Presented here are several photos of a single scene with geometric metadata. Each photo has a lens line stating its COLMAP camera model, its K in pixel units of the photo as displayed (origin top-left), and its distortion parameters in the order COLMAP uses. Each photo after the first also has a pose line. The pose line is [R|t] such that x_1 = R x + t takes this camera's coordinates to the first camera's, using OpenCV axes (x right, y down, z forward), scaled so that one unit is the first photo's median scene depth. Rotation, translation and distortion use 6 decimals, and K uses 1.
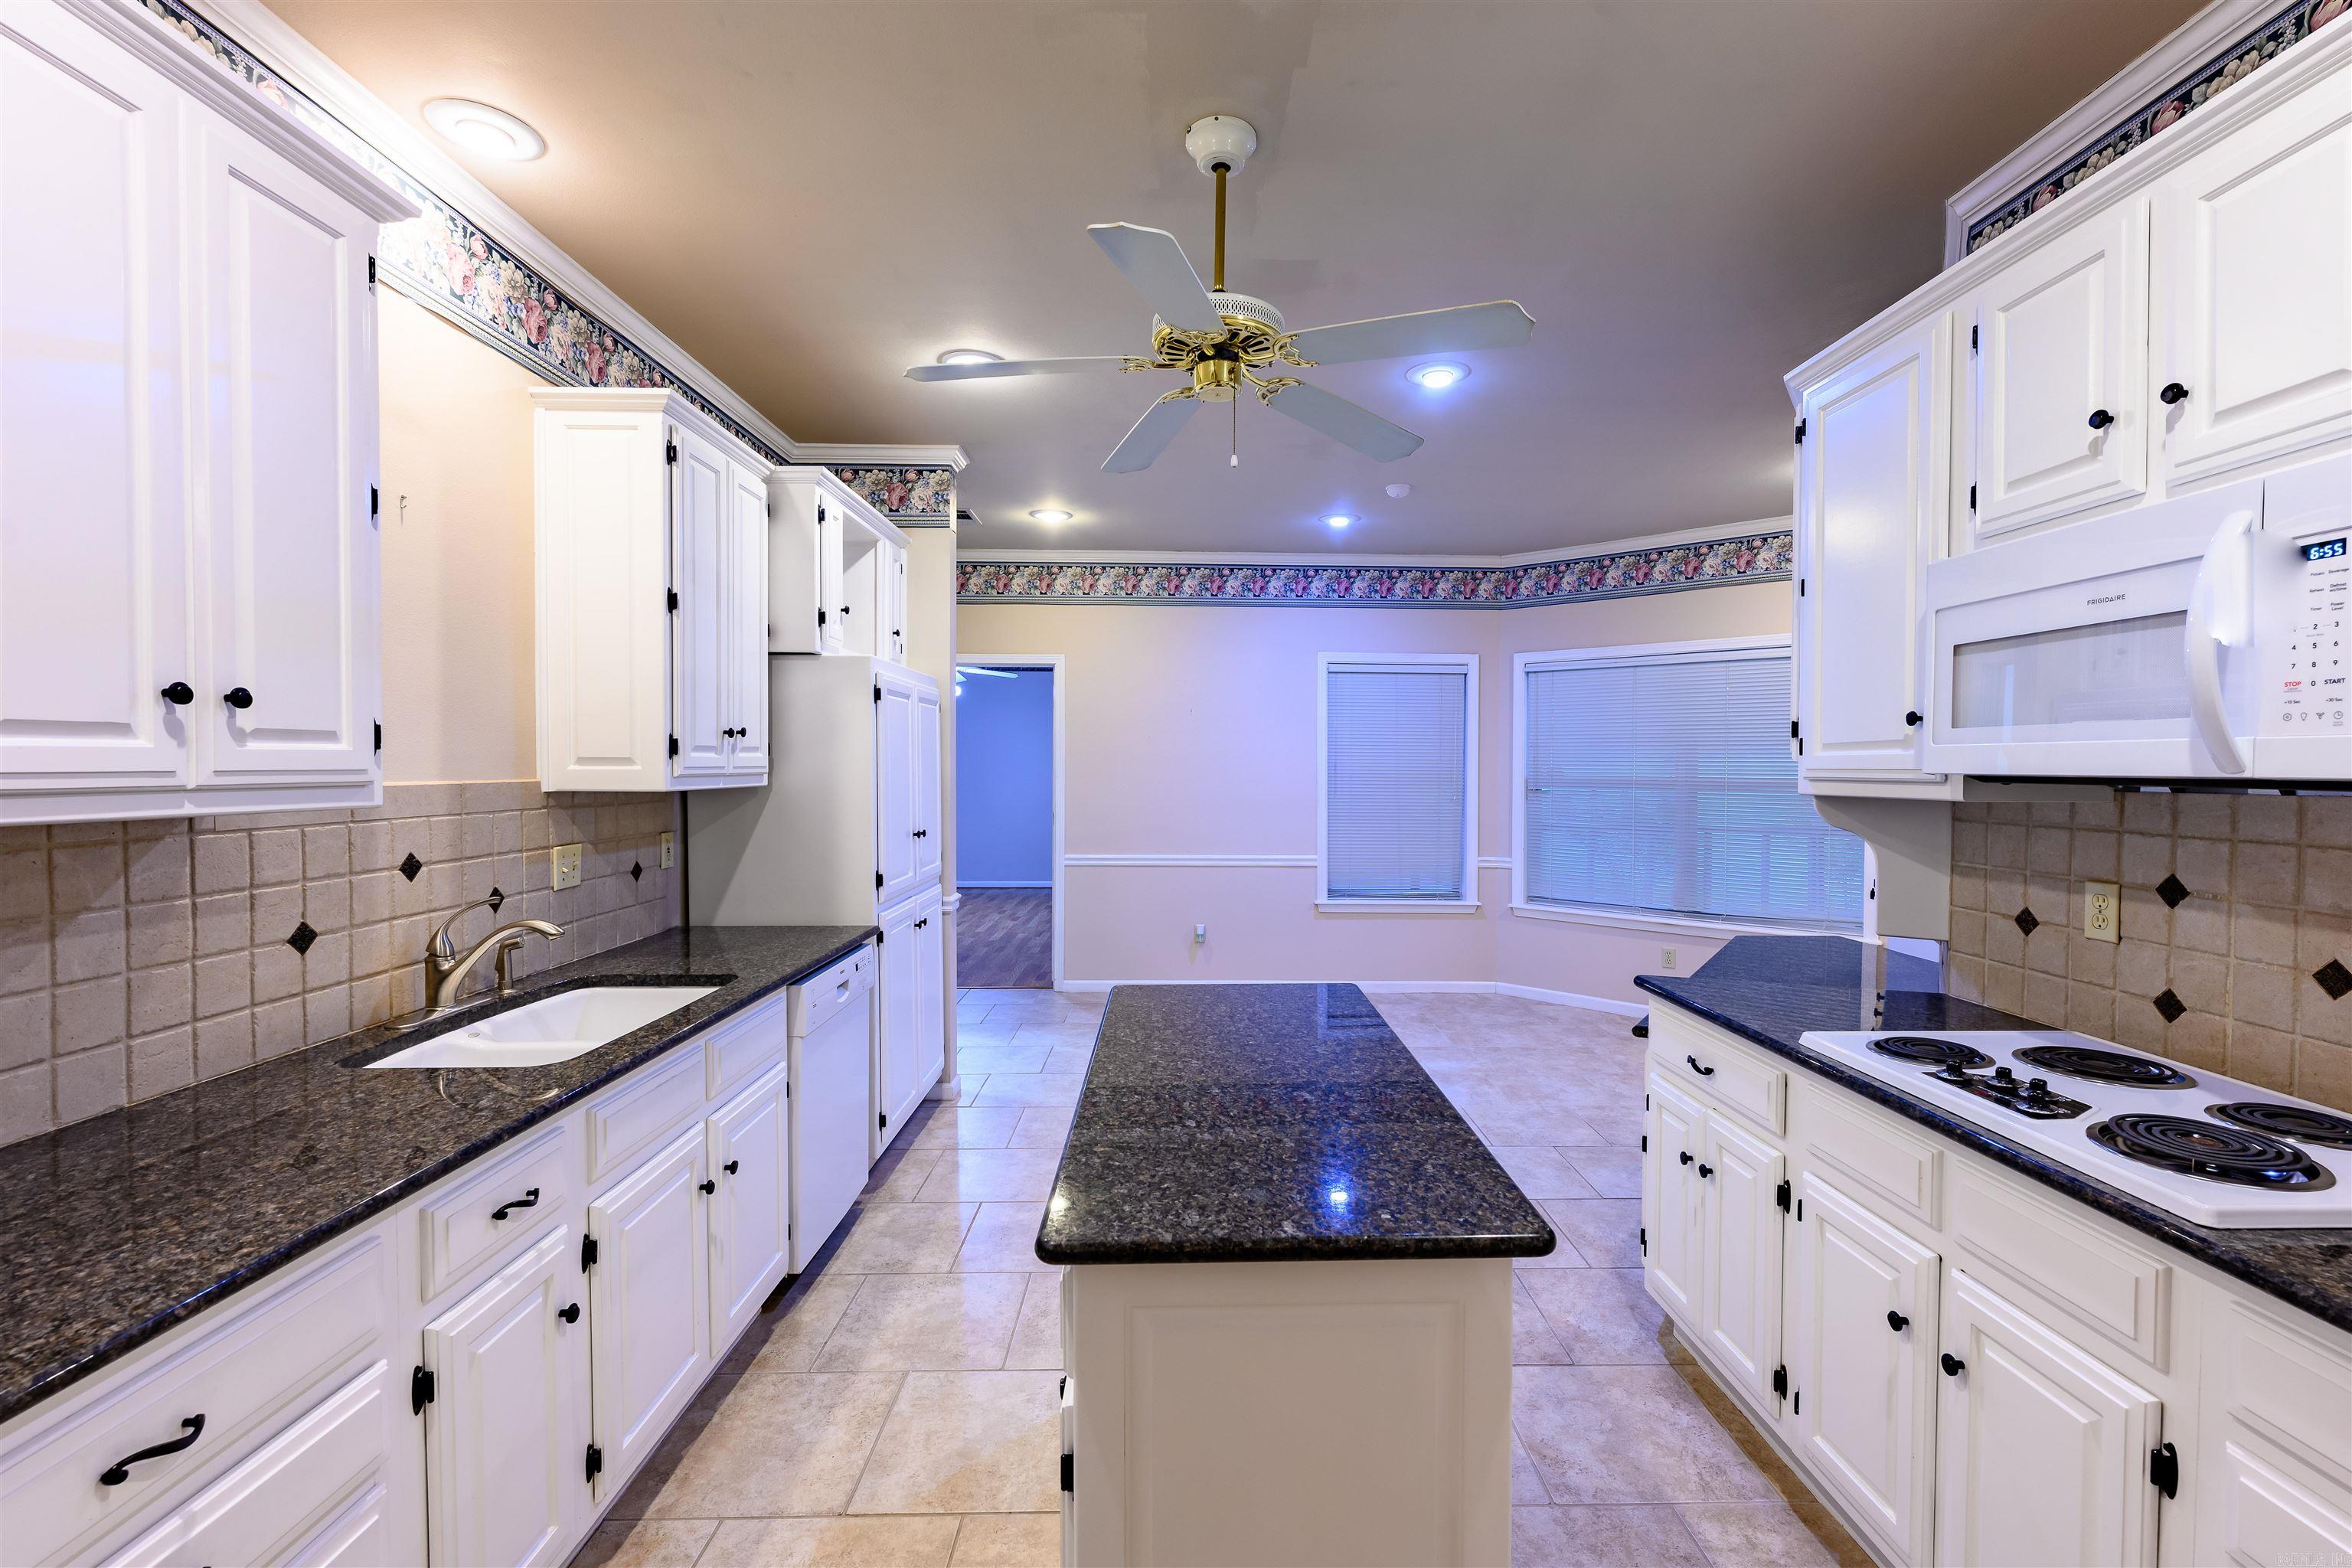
lens RADIAL K [[1018.2, 0, 1179.3], [0, 1018.2, 781.5], [0, 0, 1]] dist [0.002095, -0.000566]
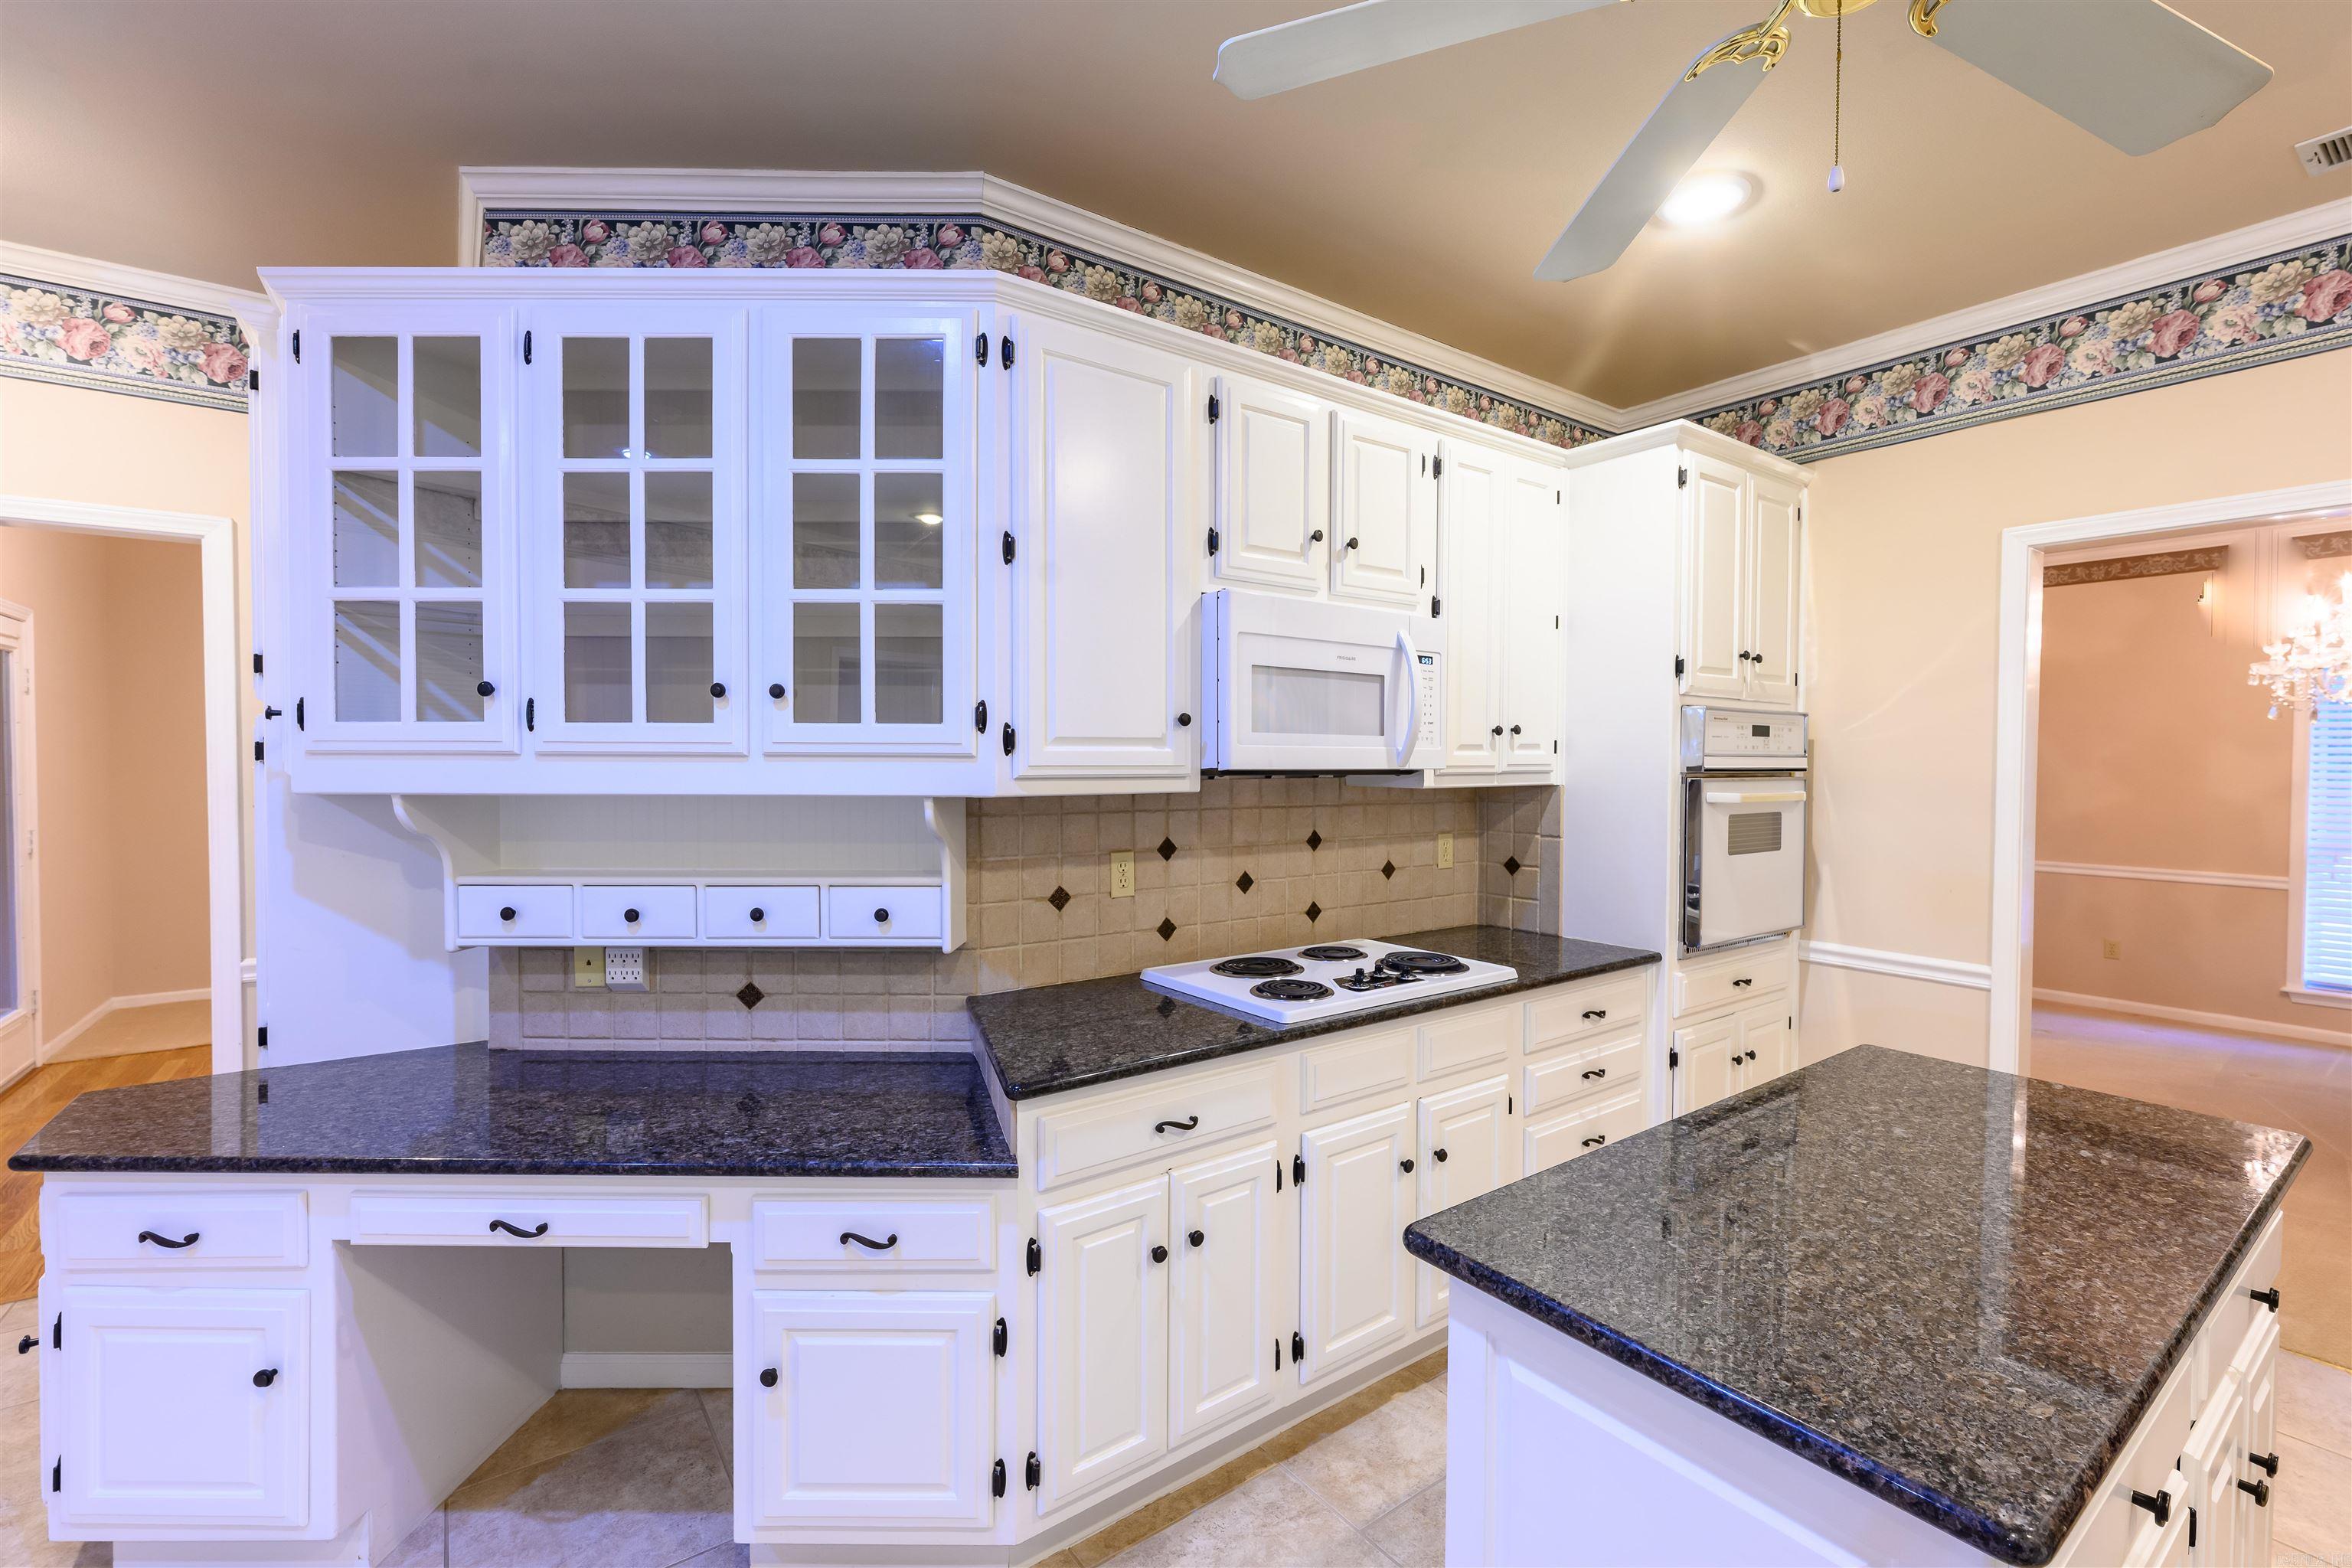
lens RADIAL K [[1018.2, 0, 1196.1], [0, 1018.2, 789.0], [0, 0, 1]] dist [0.002095, -0.000566]
pose [[-0.599148, -0.024187, 0.800273, -0.184781], [0.009769, 0.999248, 0.037514, -0.028842], [-0.800579, 0.030294, -0.598461, 1.731834]]
